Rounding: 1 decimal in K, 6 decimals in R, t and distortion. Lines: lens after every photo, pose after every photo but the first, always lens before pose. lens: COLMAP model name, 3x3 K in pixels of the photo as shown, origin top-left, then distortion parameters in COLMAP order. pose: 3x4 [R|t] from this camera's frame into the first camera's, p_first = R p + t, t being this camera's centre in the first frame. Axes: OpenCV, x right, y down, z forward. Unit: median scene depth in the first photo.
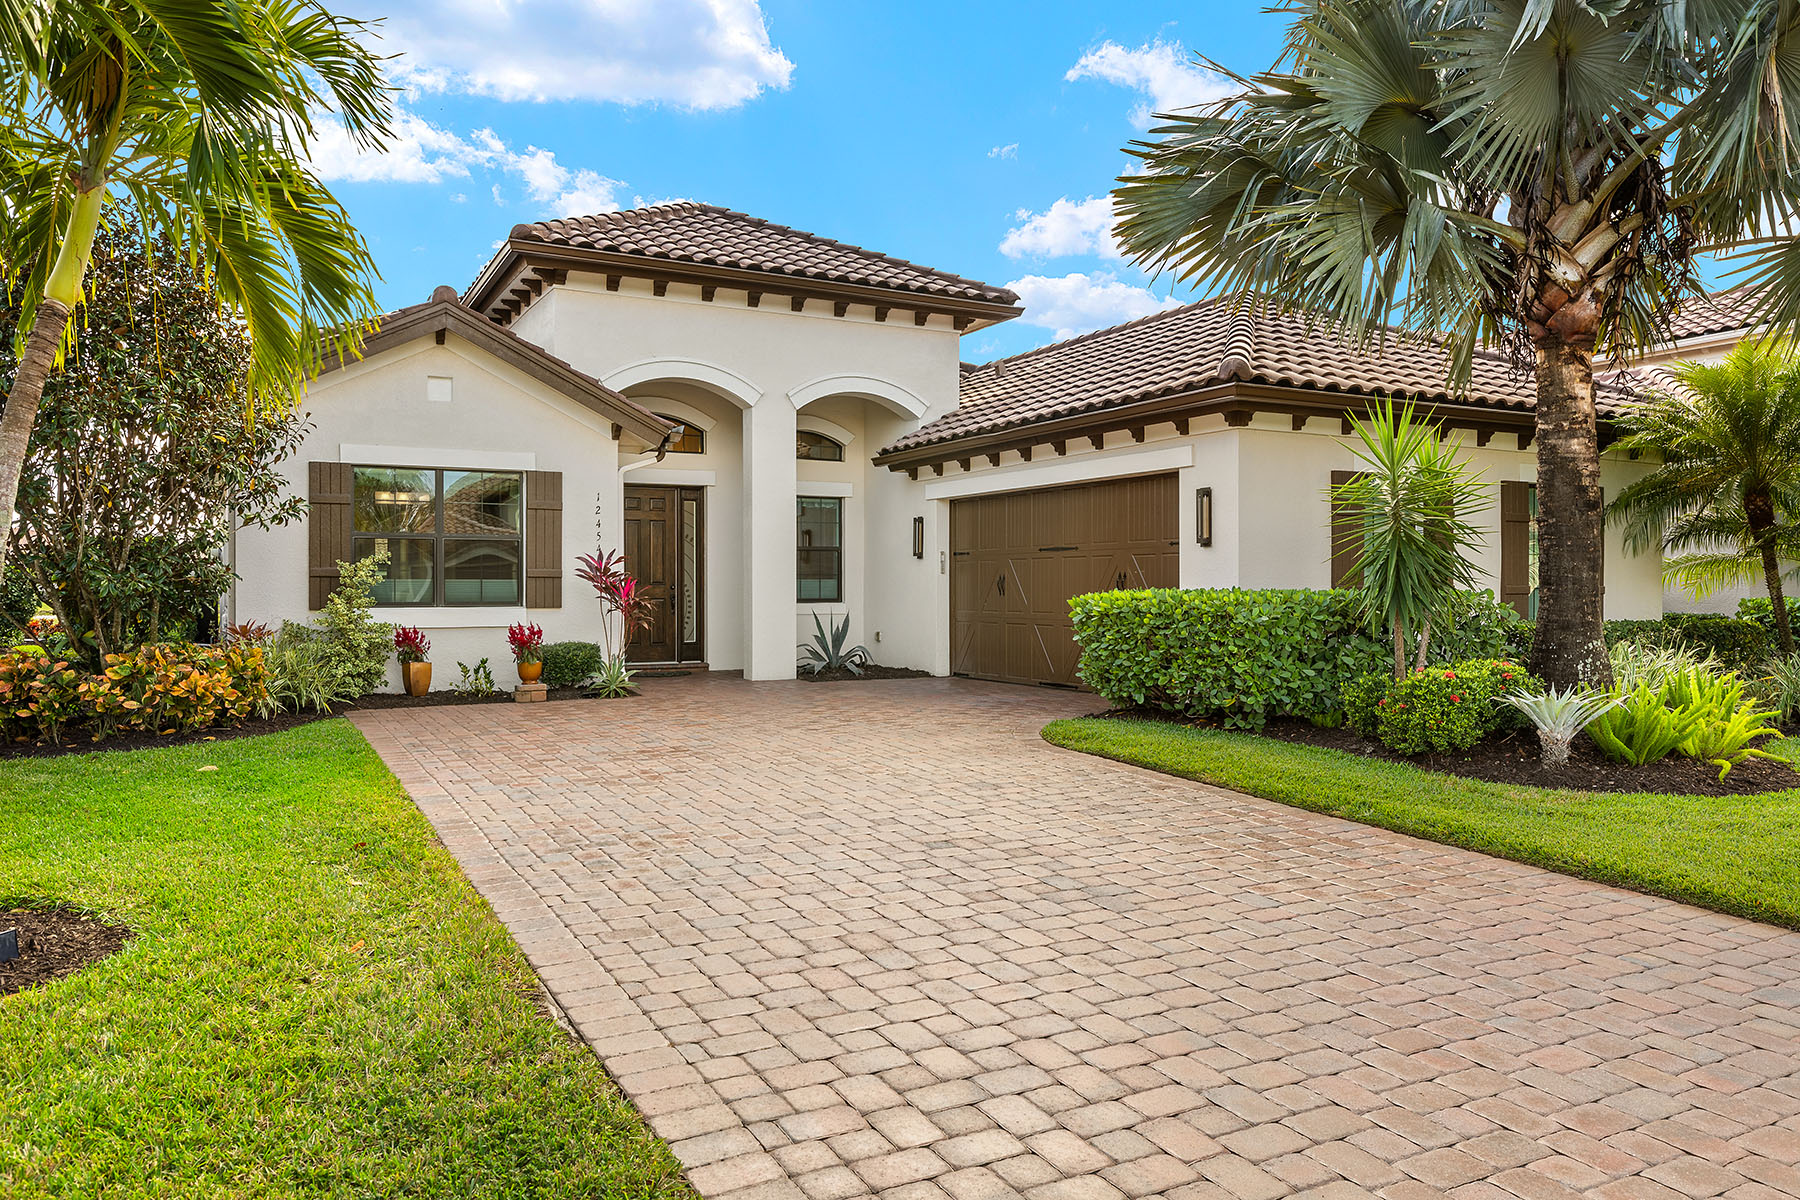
lens RADIAL K [[1214.3, 0, 899.1], [0, 1214.3, 597.0], [0, 0, 1]] dist [-0.000861, -0.001688]
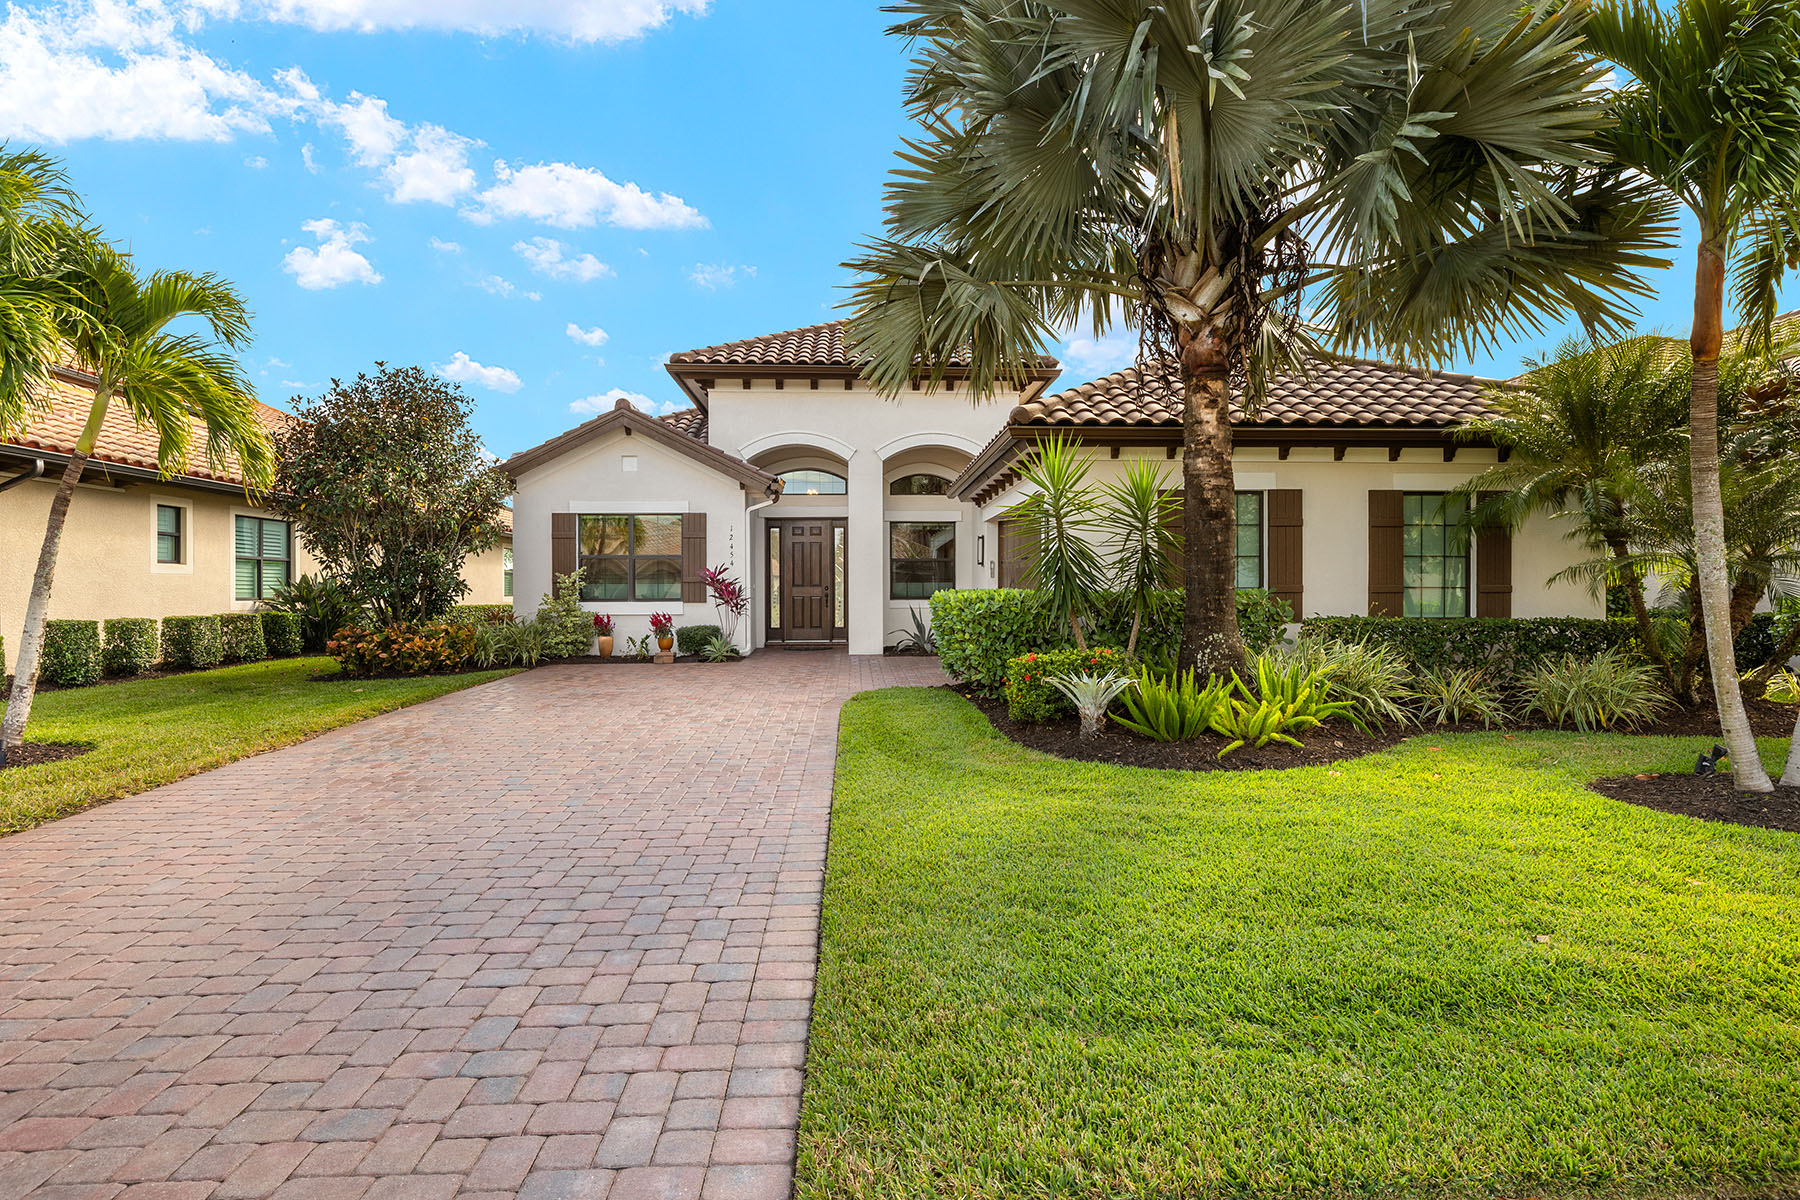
lens RADIAL K [[912.2, 0, 899.8], [0, 912.2, 596.1], [0, 0, 1]] dist [-0.029506, -0.000123]
pose [[0.910828, 0.000783, -0.412784, 0.439627], [-0.000573, 1.000000, 0.000632, -0.000254], [0.412785, -0.000339, 0.910829, 0.069105]]
